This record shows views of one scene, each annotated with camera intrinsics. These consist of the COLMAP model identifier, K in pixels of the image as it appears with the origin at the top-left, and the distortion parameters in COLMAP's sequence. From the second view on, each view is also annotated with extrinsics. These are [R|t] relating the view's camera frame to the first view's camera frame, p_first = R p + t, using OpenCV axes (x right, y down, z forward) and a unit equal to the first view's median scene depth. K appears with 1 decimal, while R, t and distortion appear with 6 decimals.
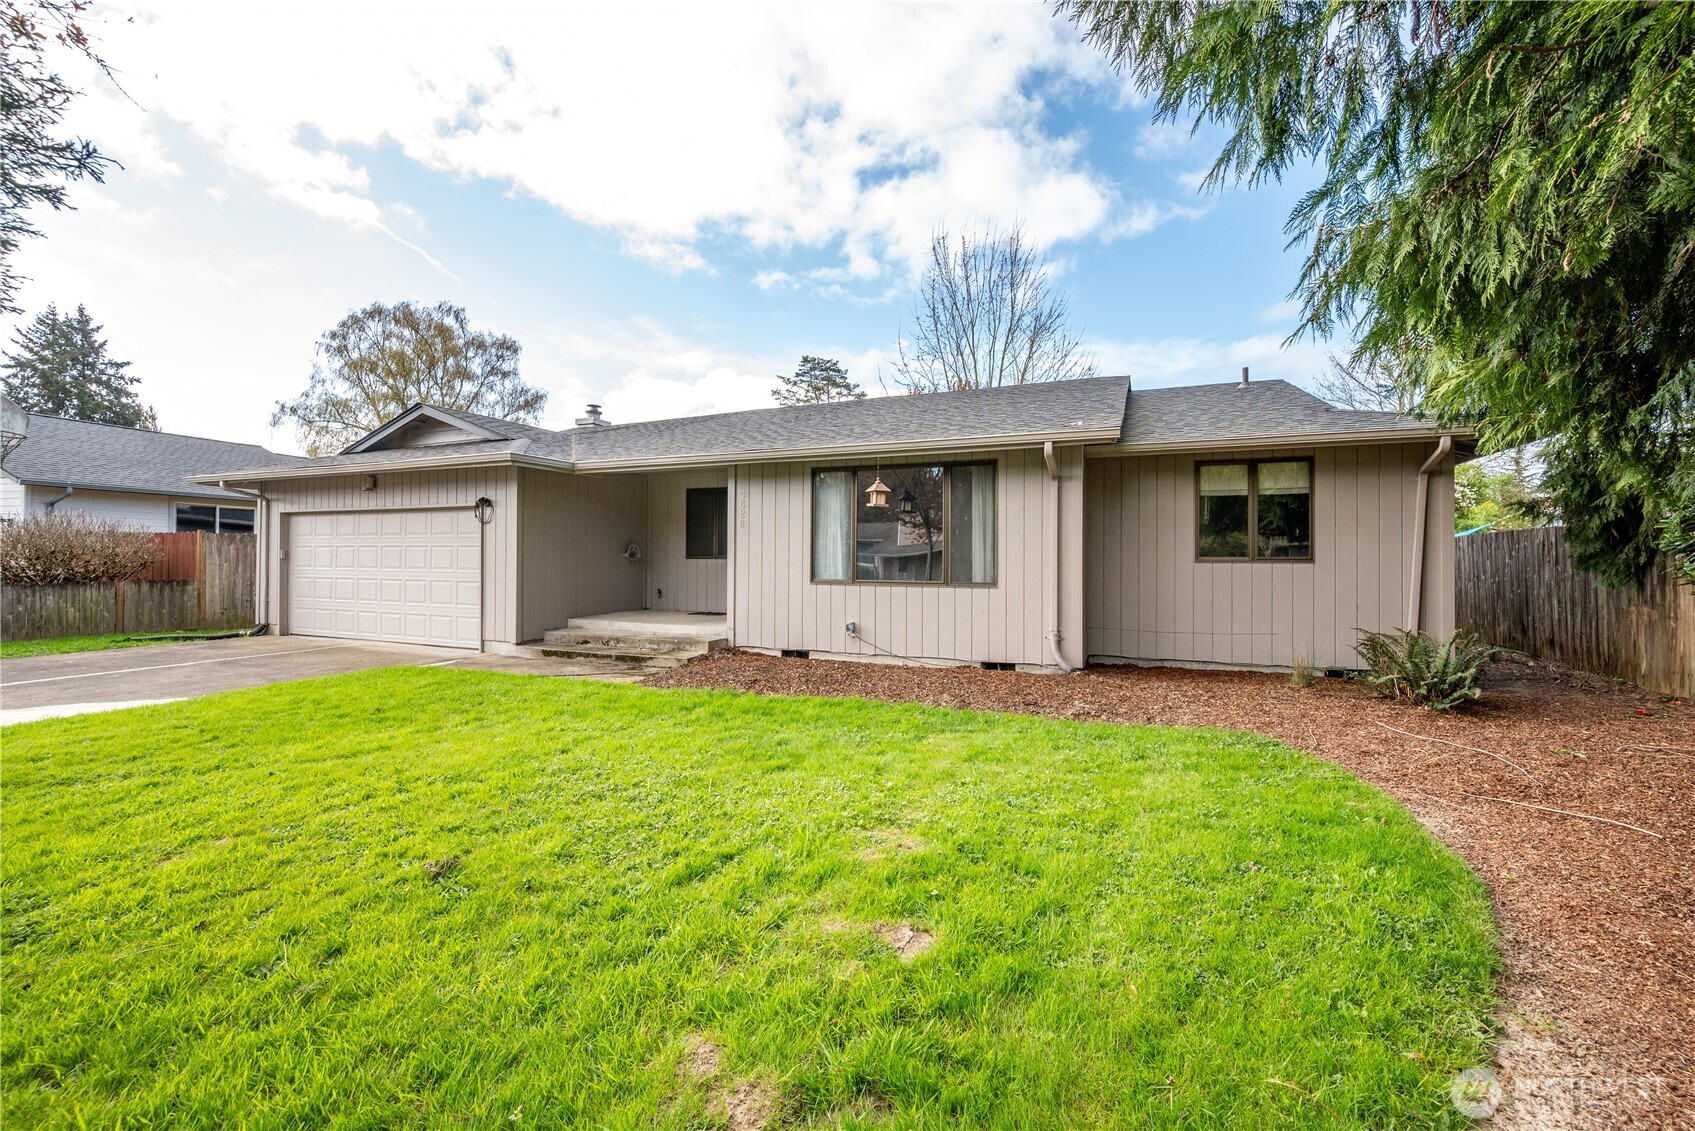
lens RADIAL K [[664.6, 0, 845.4], [0, 664.6, 550.2], [0, 0, 1]] dist [-0.012424, 0.000121]
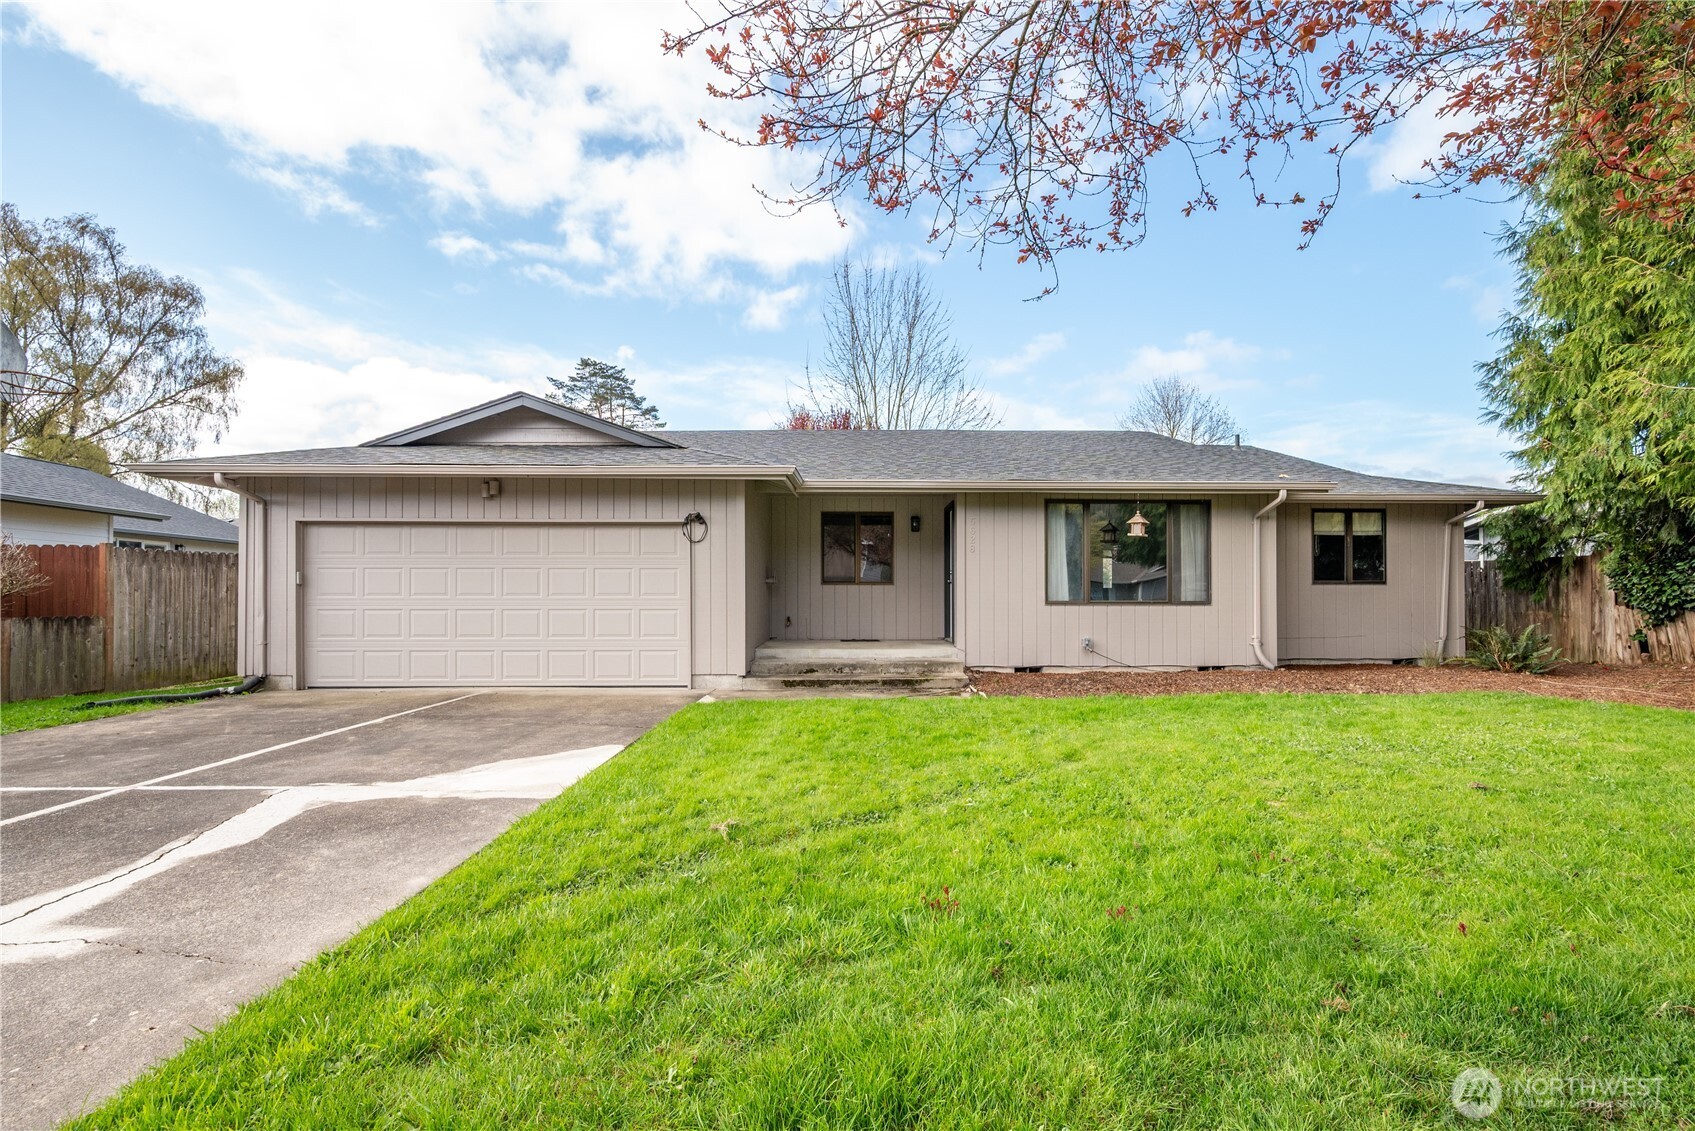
lens RADIAL K [[740.0, 0, 862.6], [0, 740.0, 598.2], [0, 0, 1]] dist [-0.018960, -0.000534]
pose [[0.917317, -0.006363, 0.398108, -0.599645], [0.000103, 0.999876, 0.015745, 0.014976], [-0.398158, -0.014402, 0.917204, 0.004894]]
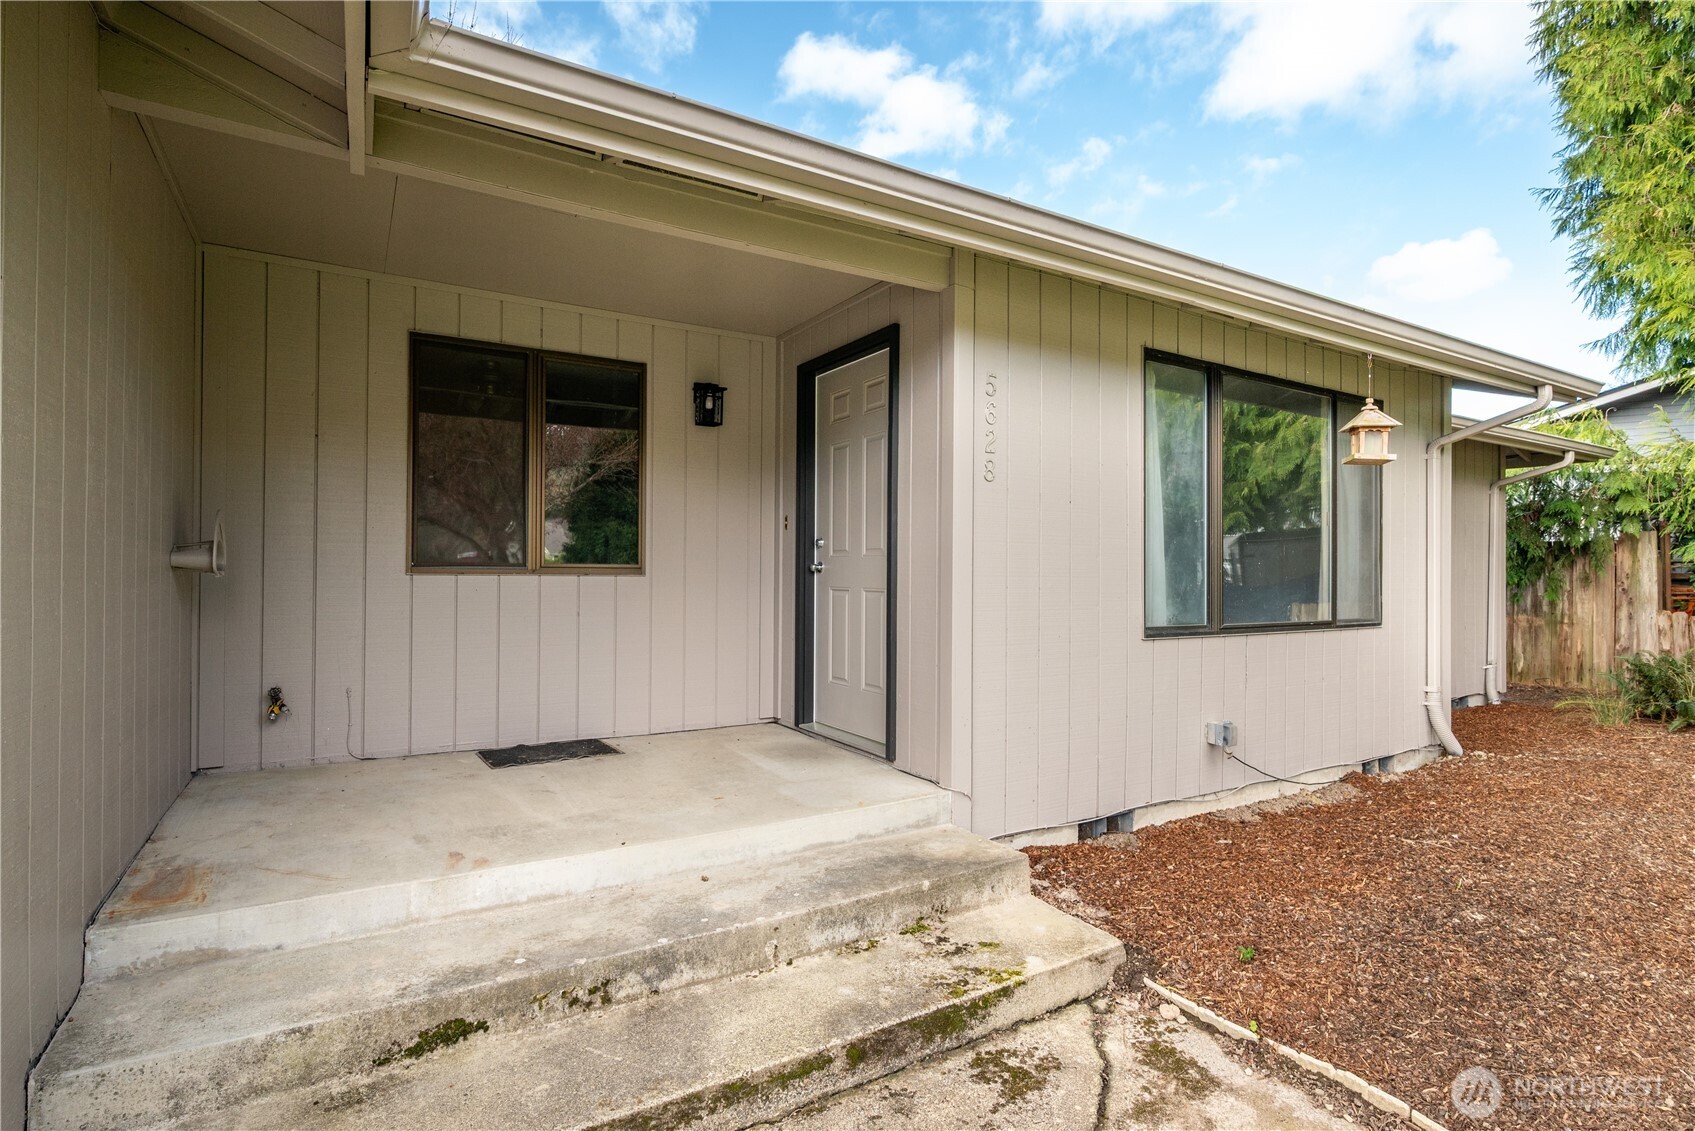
lens RADIAL K [[835.5, 0, 835.2], [0, 835.5, 570.7], [0, 0, 1]] dist [-0.002469, -0.000603]
pose [[0.592565, 0.000882, 0.805522, -0.414764], [-0.012371, 0.999891, 0.008005, 0.005876], [-0.805428, -0.014708, 0.592512, 0.630380]]
